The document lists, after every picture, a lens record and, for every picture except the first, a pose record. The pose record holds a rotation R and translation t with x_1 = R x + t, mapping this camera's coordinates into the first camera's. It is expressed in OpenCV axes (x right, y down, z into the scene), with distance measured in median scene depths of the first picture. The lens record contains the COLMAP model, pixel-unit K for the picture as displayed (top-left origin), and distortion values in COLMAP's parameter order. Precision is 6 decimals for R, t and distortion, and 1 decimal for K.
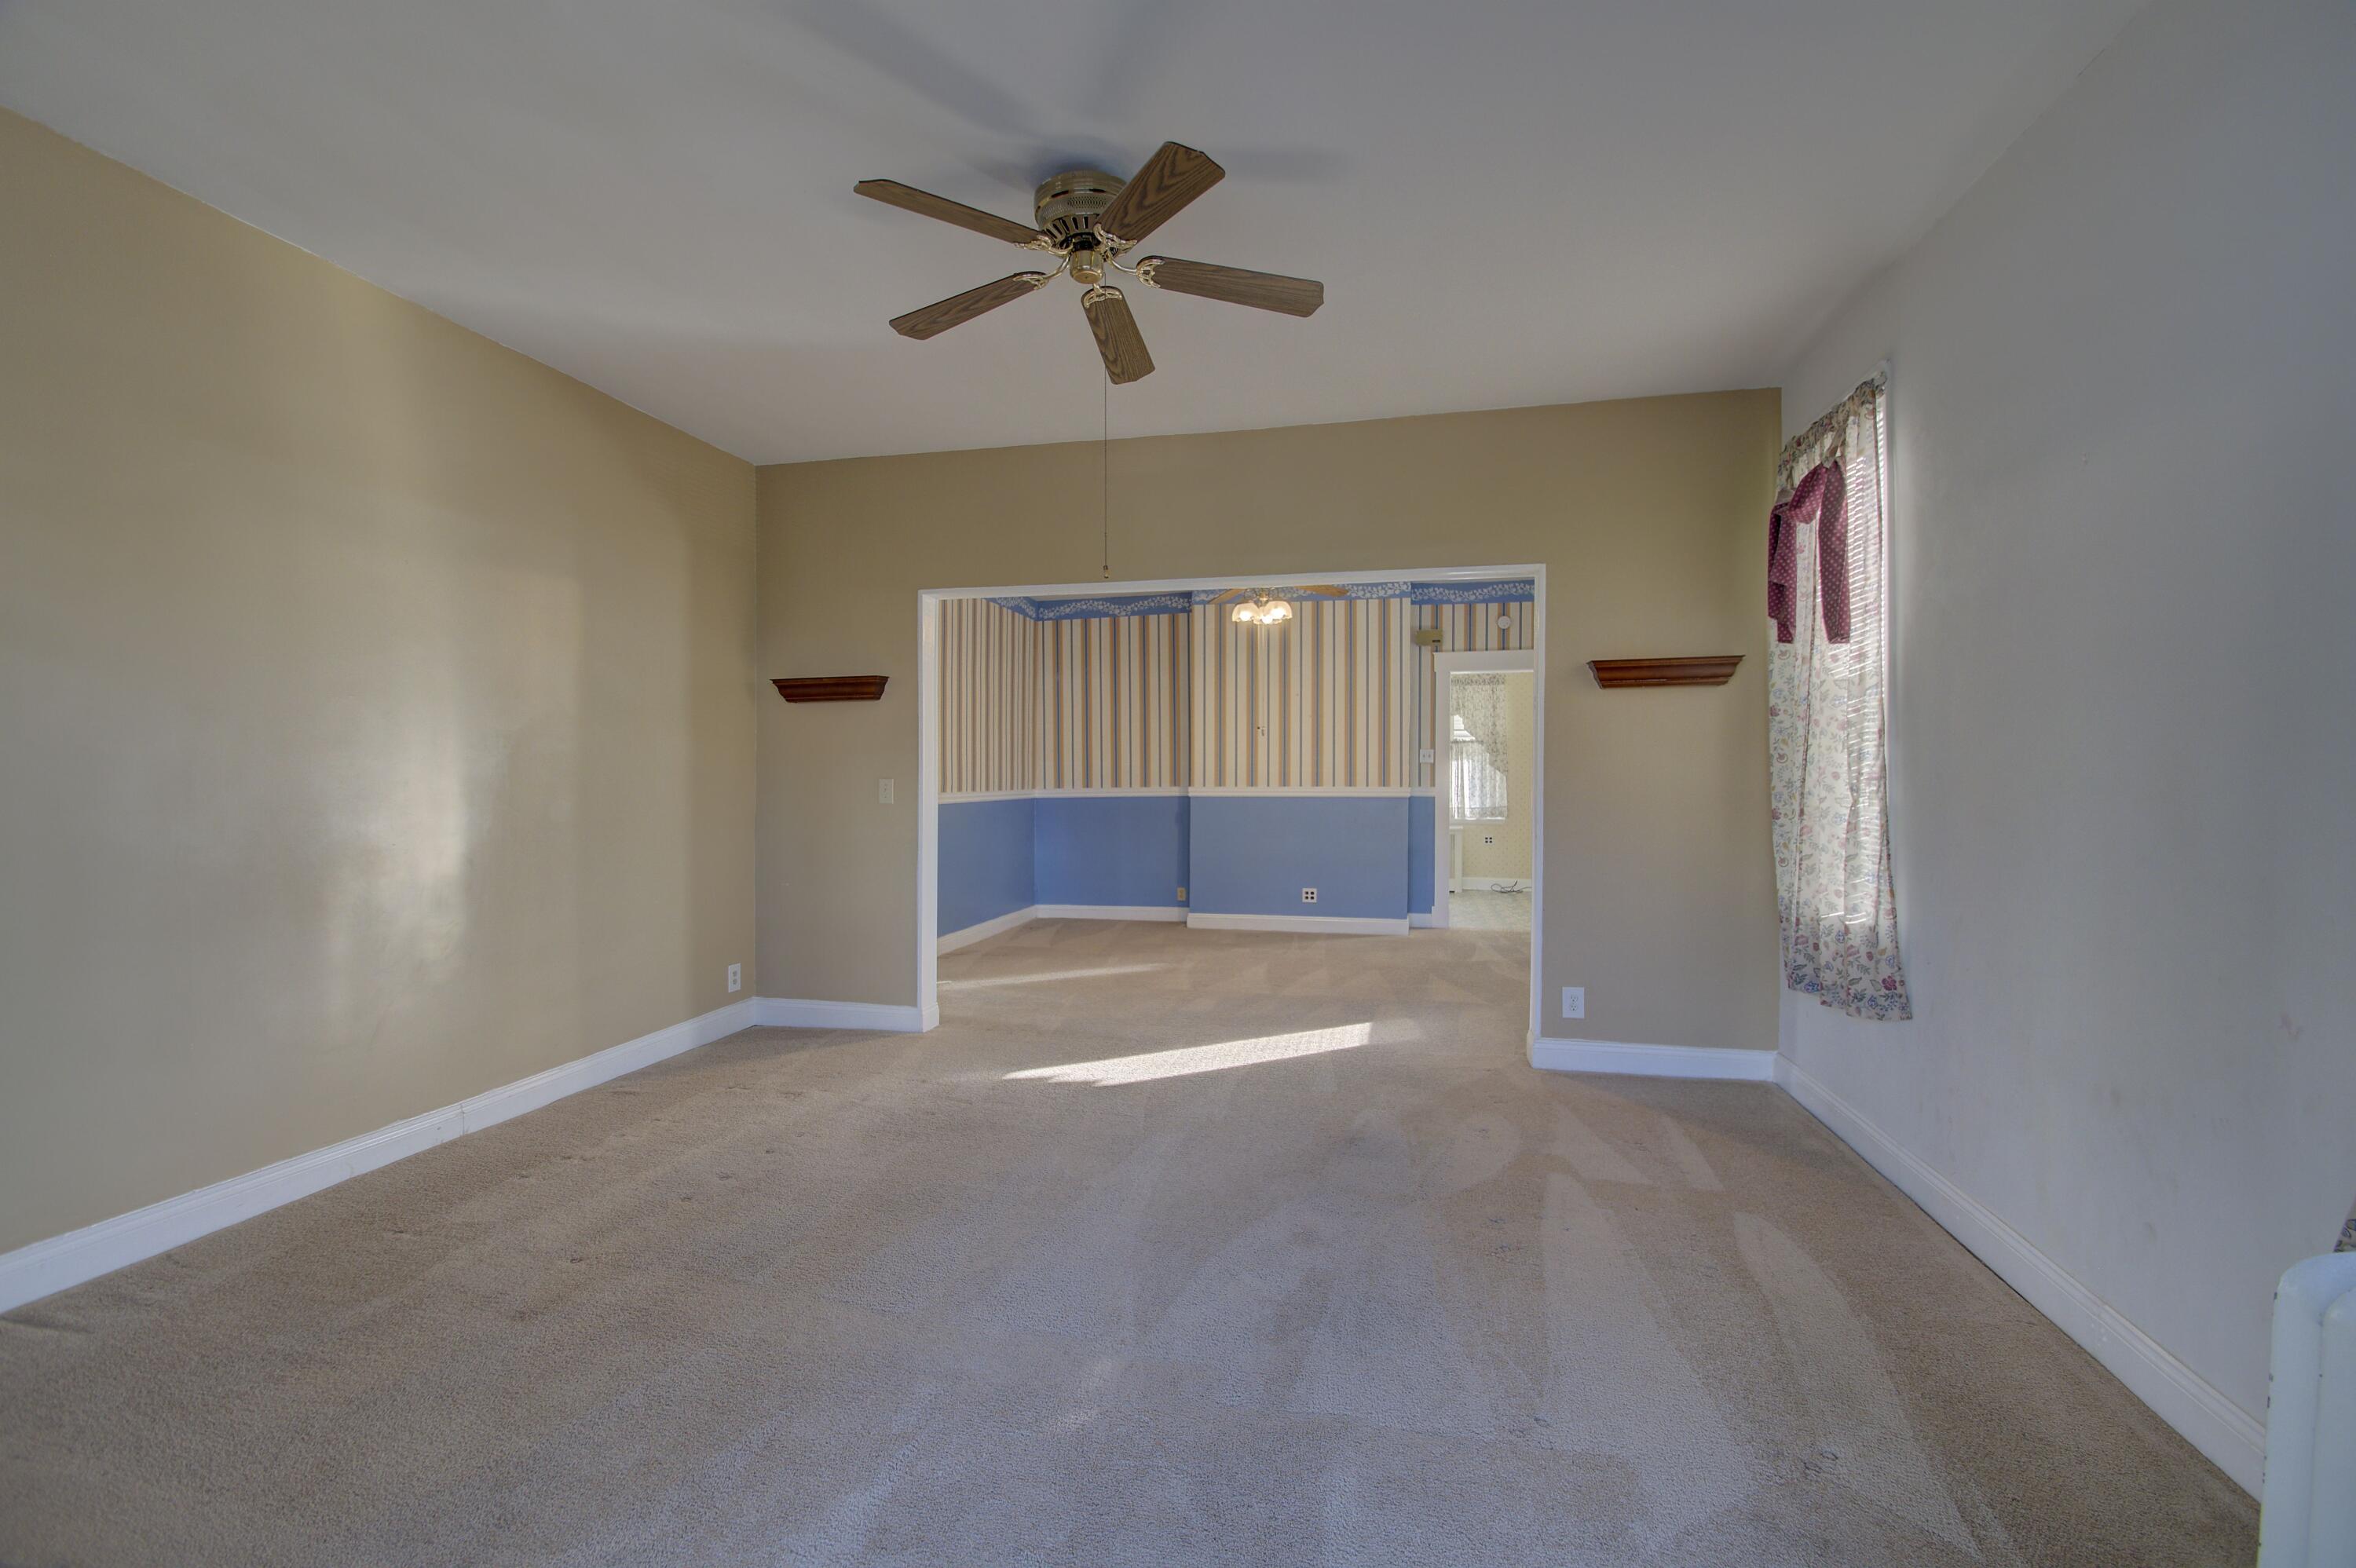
lens RADIAL K [[1024.9, 0, 1182.4], [0, 1024.9, 782.5], [0, 0, 1]] dist [0.021172, -0.020935]
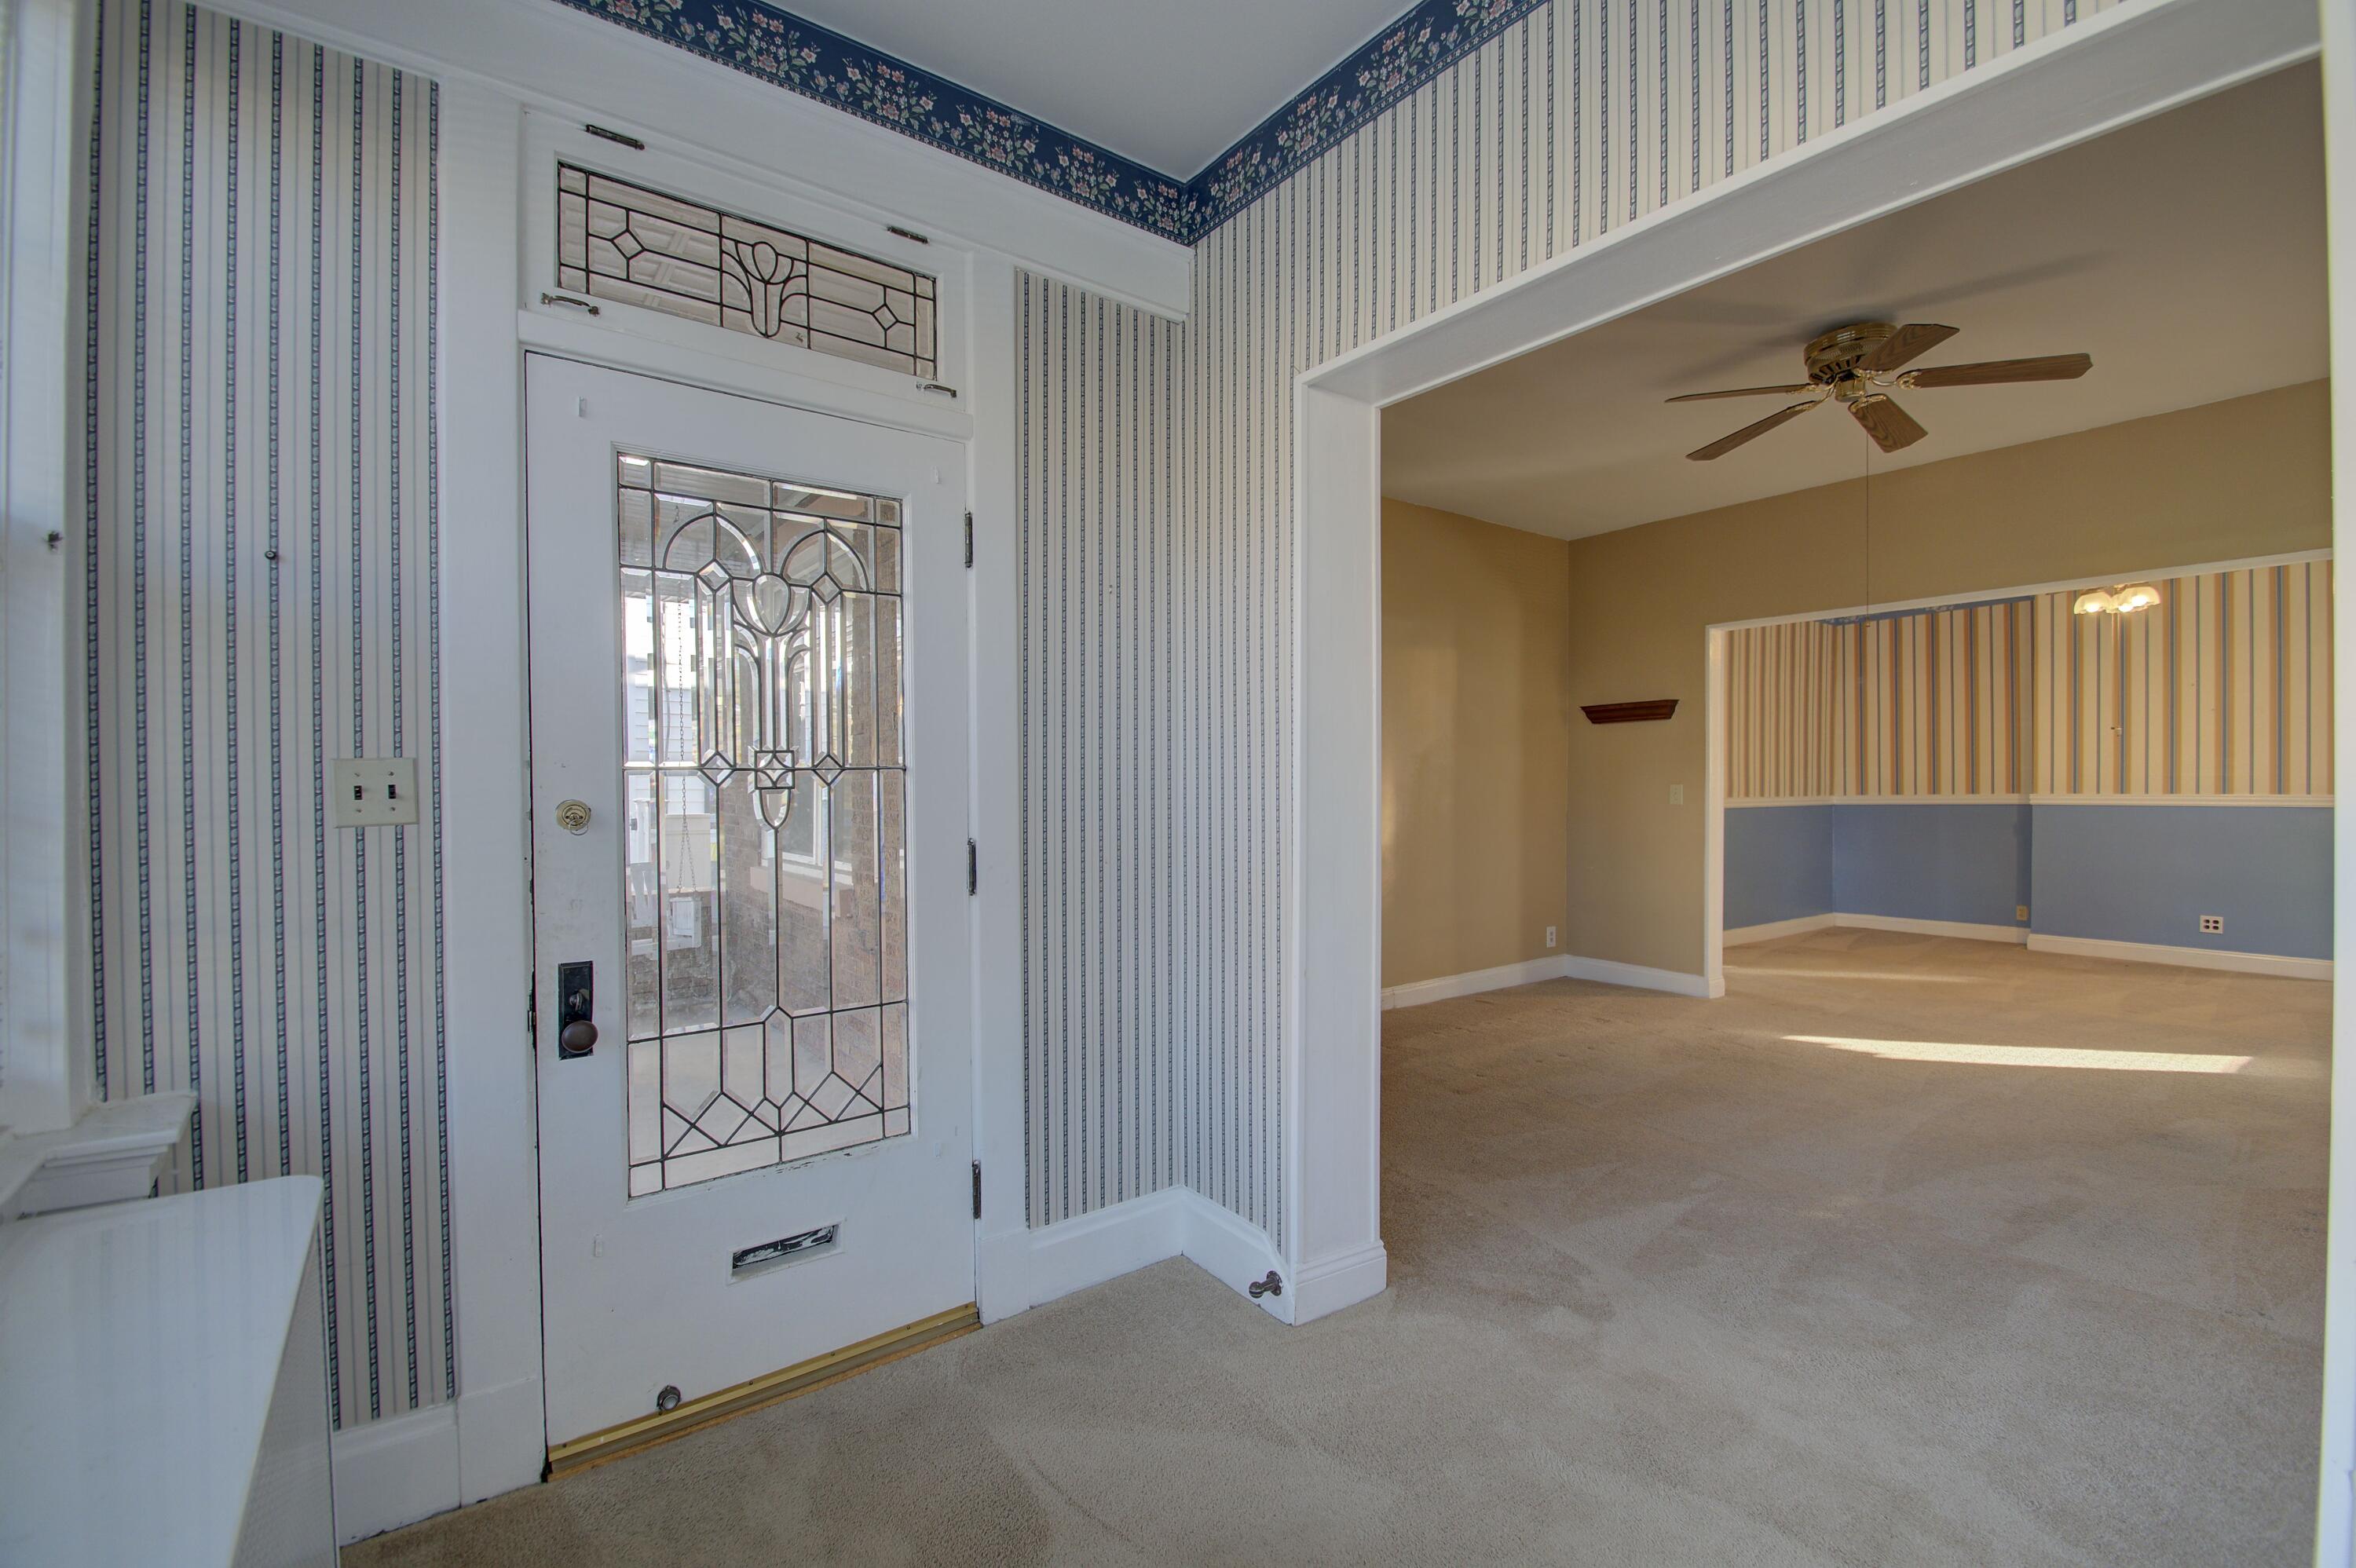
lens RADIAL K [[1017.9, 0, 1177.3], [0, 1017.9, 790.4], [0, 0, 1]] dist [0.020855, -0.022679]
pose [[0.747886, 0.003004, -0.663820, 0.069661], [-0.002510, 0.999995, 0.001698, 0.002941], [0.663822, 0.000396, 0.747890, -0.285634]]
